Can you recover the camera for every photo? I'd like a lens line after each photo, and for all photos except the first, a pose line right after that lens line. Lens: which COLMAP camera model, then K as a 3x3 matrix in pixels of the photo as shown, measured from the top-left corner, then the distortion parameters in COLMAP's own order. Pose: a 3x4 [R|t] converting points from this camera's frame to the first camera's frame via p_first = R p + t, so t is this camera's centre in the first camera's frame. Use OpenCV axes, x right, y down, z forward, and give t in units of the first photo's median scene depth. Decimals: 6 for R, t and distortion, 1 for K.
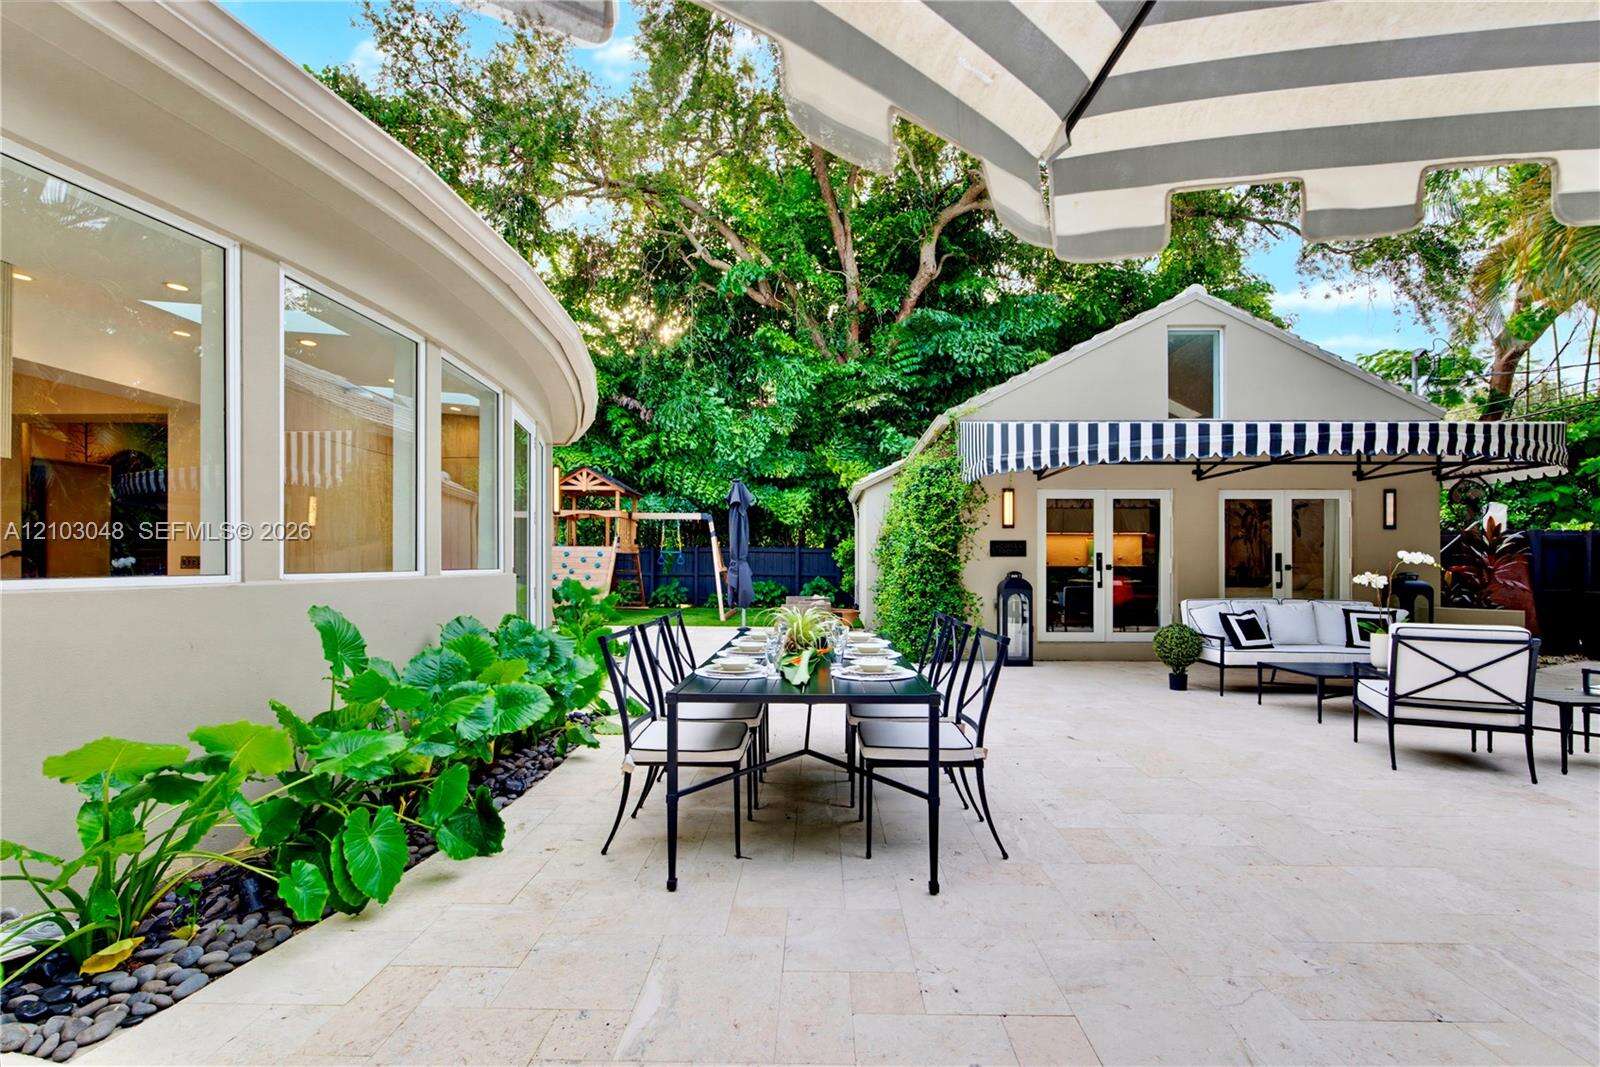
lens RADIAL K [[735.4, 0, 802.6], [0, 735.4, 546.2], [0, 0, 1]] dist [0.000153, 0.000193]
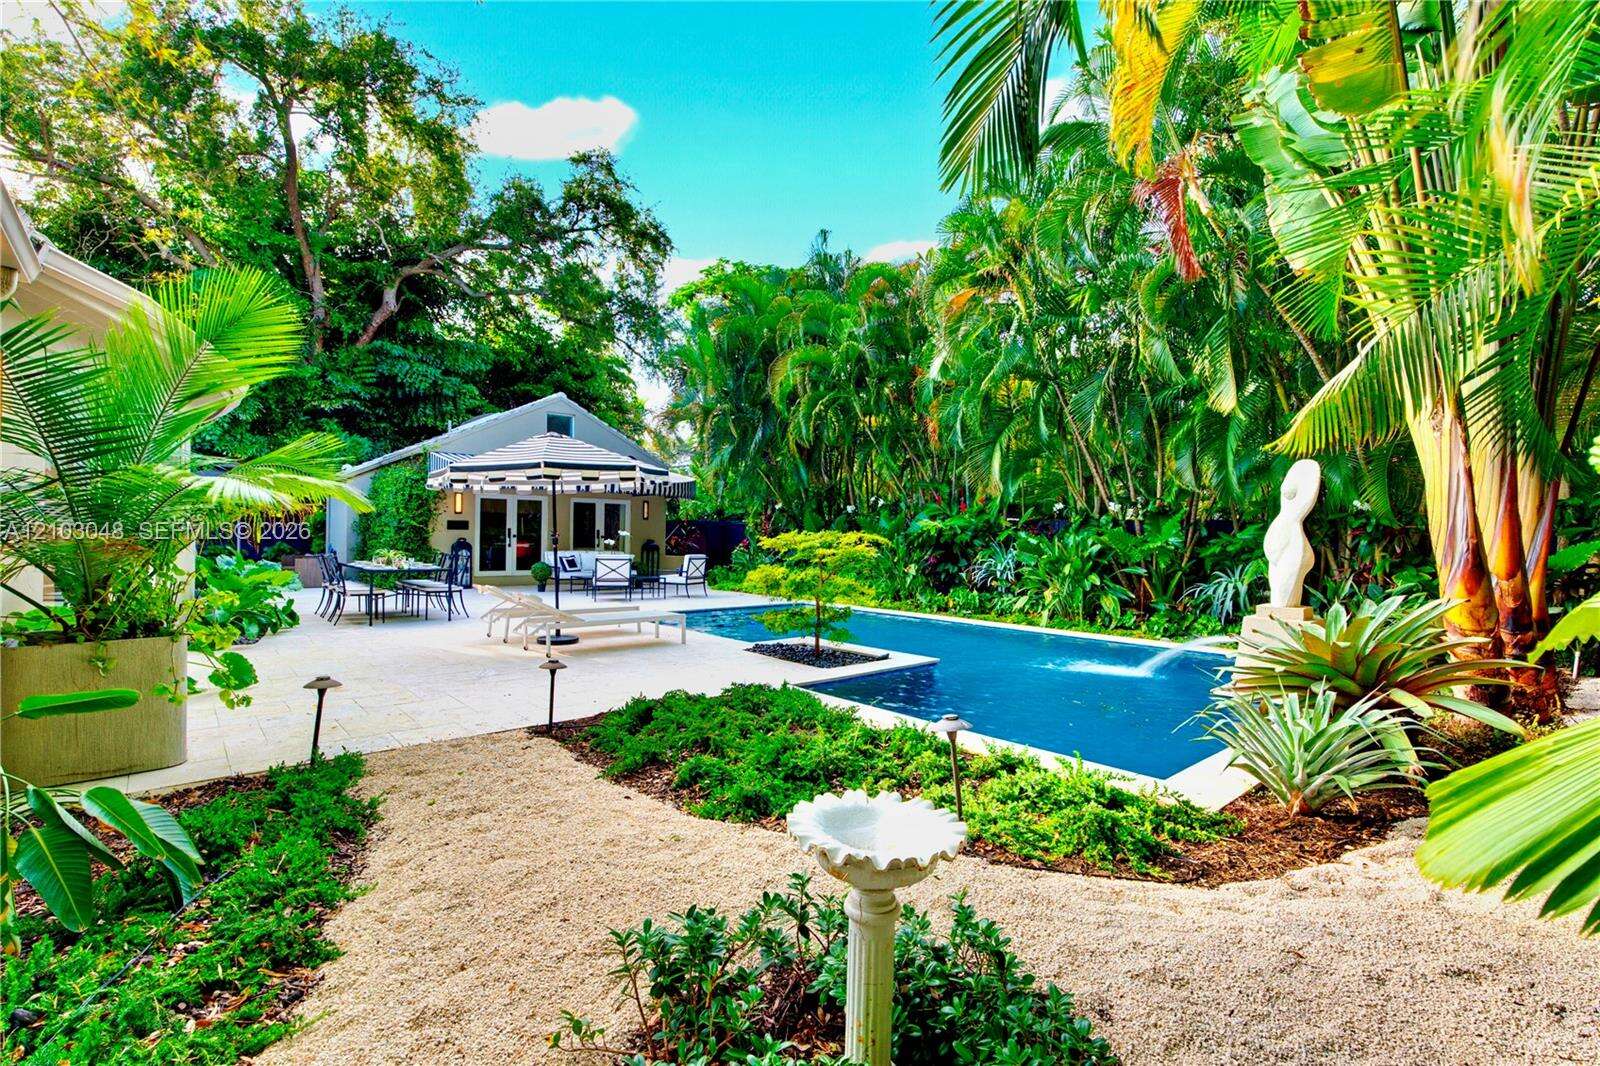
lens RADIAL K [[735.4, 0, 802.6], [0, 735.4, 545.7], [0, 0, 1]] dist [0.000153, 0.000193]
pose [[0.742557, 0.005237, 0.669762, -0.292865], [-0.027988, 0.999339, 0.023216, -0.011574], [-0.669198, -0.035984, 0.742212, -0.884233]]
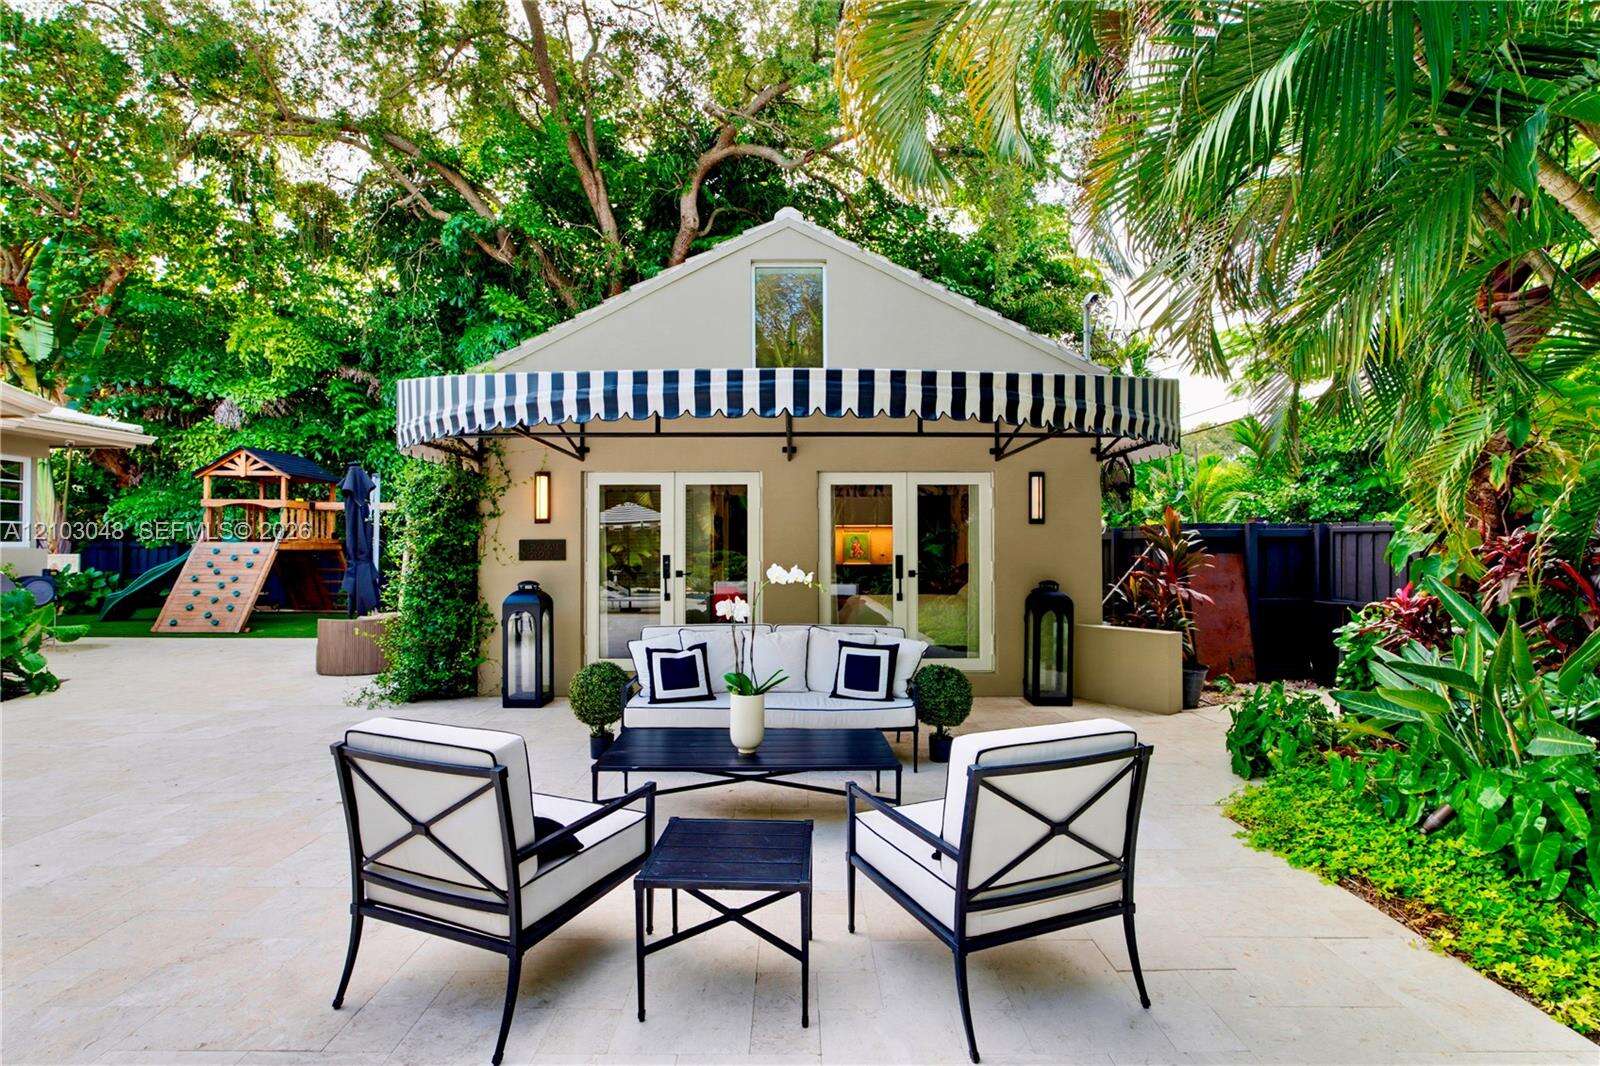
lens RADIAL K [[734.2, 0, 800.0], [0, 734.2, 533.0], [0, 0, 1]] dist [-0.000712, 0.000012]
pose [[0.999851, -0.001912, 0.017149, 0.517144], [0.001933, 0.999997, -0.001217, -0.012623], [-0.017146, 0.001250, 0.999852, 0.223746]]
